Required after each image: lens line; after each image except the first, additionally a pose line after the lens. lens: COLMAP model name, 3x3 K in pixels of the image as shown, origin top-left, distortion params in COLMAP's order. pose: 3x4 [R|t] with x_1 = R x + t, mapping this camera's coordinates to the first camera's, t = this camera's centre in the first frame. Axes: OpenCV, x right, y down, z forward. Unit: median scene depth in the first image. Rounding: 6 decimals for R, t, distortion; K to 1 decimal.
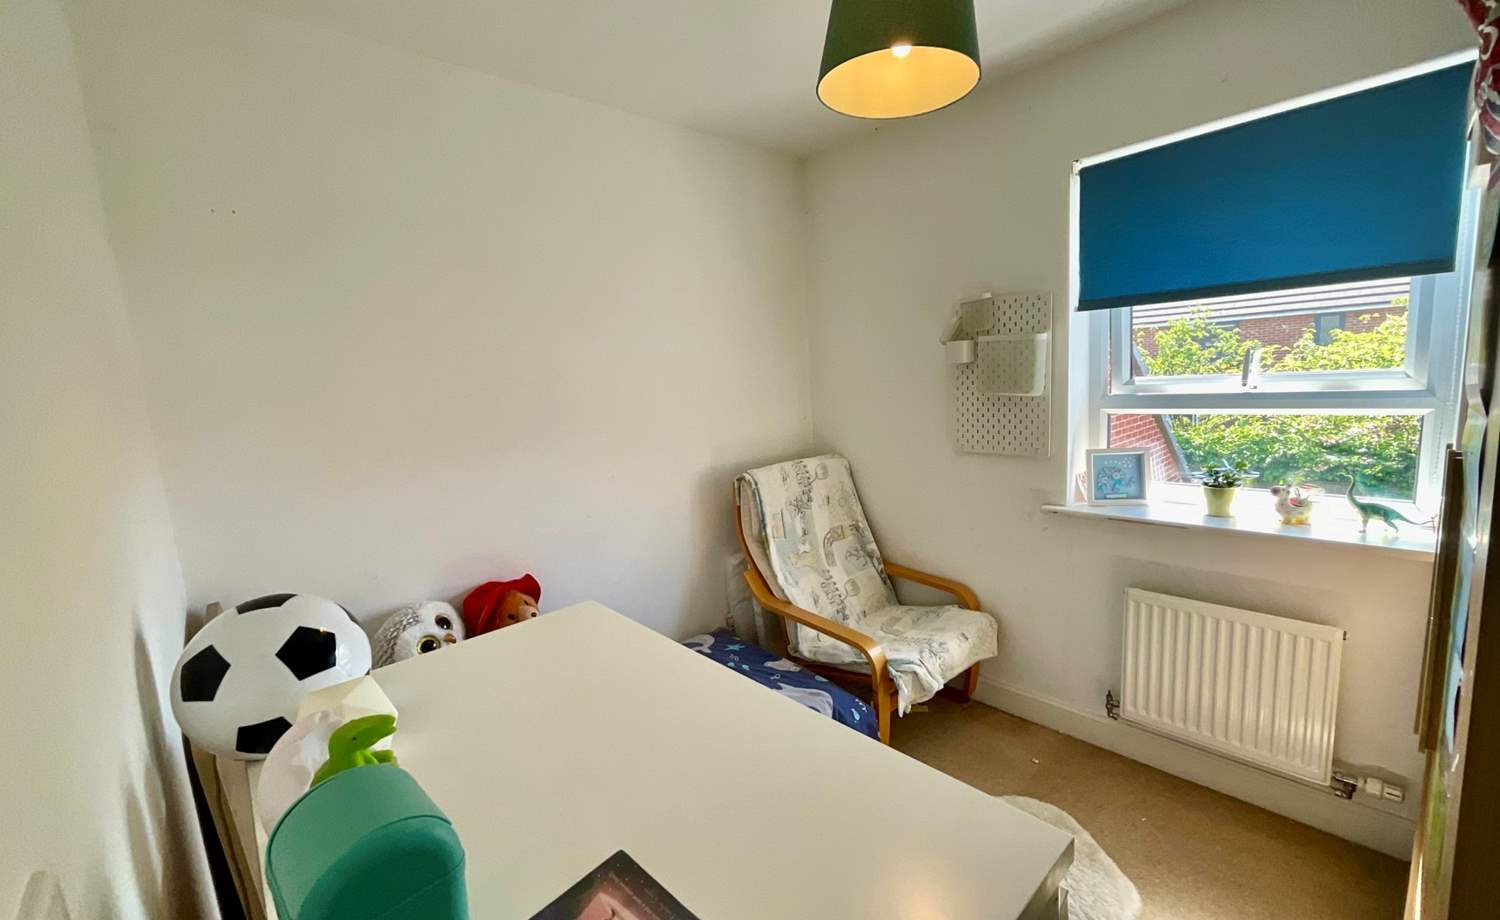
lens RADIAL K [[641.9, 0, 750.0], [0, 641.9, 460.0], [0, 0, 1]] dist [0.001388, 0.000178]
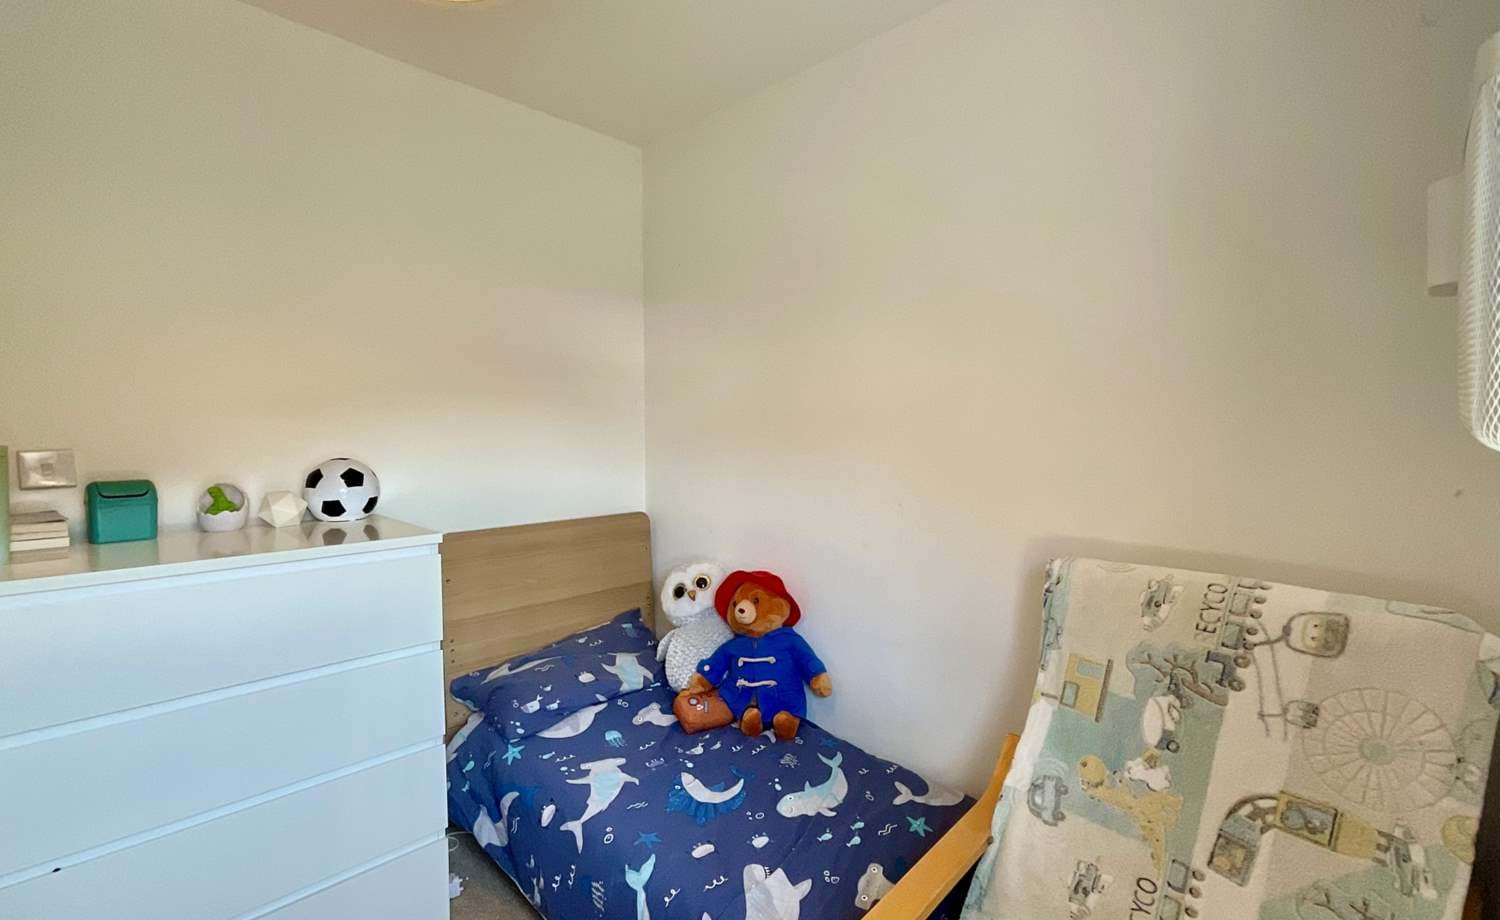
lens RADIAL K [[641.9, 0, 750.0], [0, 641.9, 460.0], [0, 0, 1]] dist [0.001388, 0.000178]
pose [[0.084592, 0.124848, -0.988563, 0.447120], [-0.164801, 0.980208, 0.109690, -0.067469], [0.982693, 0.153637, 0.103492, 0.657084]]
